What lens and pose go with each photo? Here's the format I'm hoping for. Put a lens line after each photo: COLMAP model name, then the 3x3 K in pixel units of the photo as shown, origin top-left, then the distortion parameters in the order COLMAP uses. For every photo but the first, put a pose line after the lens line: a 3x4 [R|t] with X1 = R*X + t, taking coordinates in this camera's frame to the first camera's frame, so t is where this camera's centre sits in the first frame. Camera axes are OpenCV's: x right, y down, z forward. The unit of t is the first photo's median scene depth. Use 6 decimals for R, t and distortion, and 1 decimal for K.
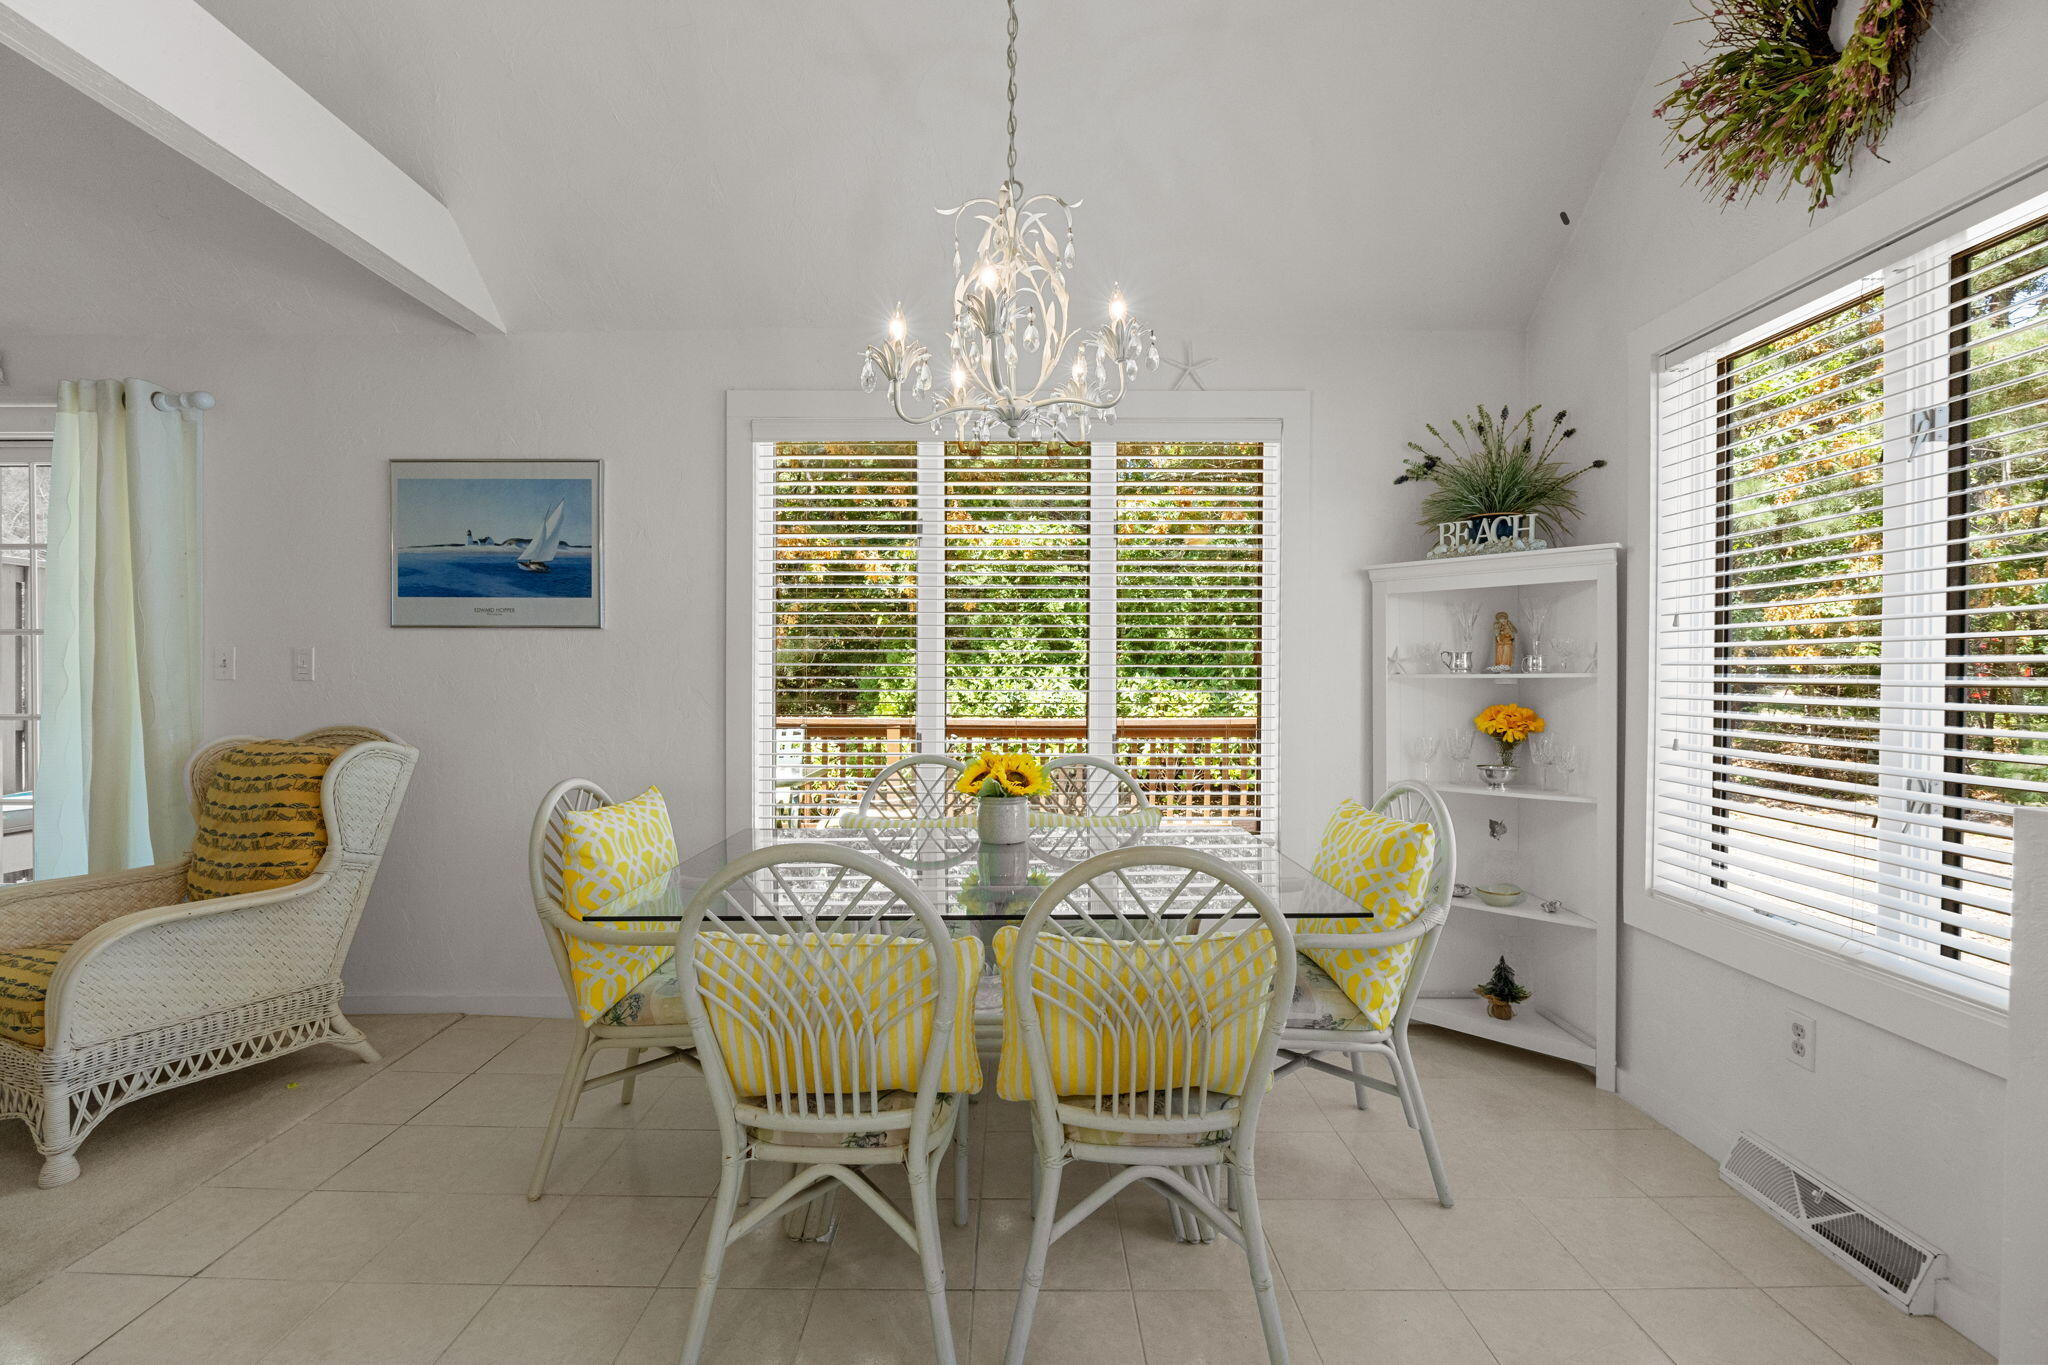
lens RADIAL K [[902.0, 0, 1024.0], [0, 902.0, 682.5], [0, 0, 1]] dist [-0.012721, 0.000502]
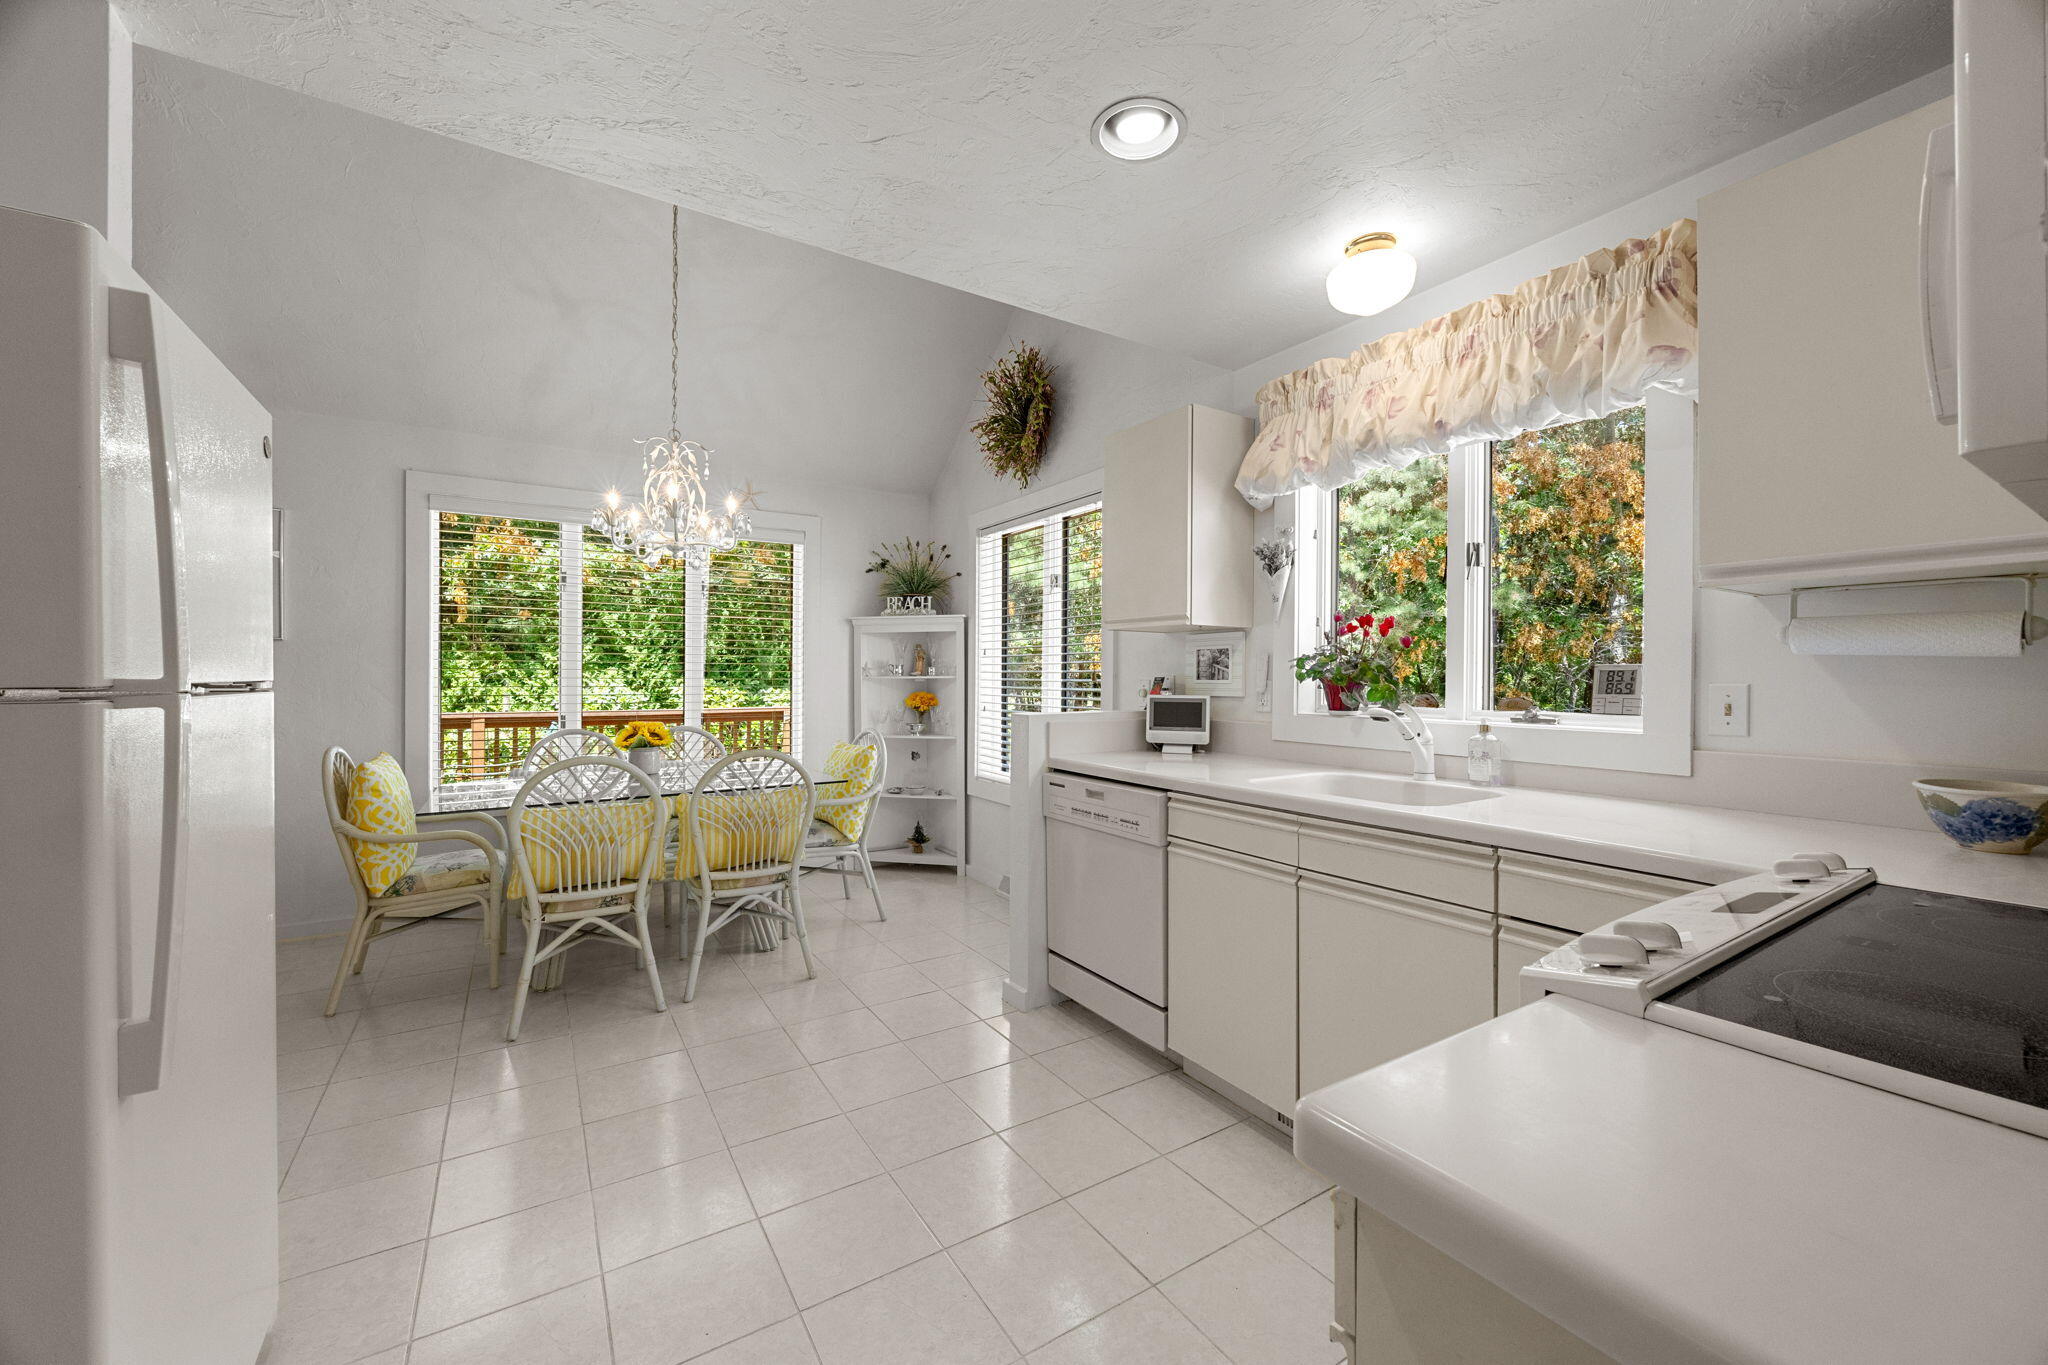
lens RADIAL K [[797.8, 0, 1024.0], [0, 797.8, 682.5], [0, 0, 1]] dist [-0.001032, -0.000118]
pose [[0.847653, -0.002429, 0.530545, -0.251317], [0.002769, 0.999996, 0.000154, 0.005169], [-0.530543, 0.001338, 0.847657, -0.777391]]
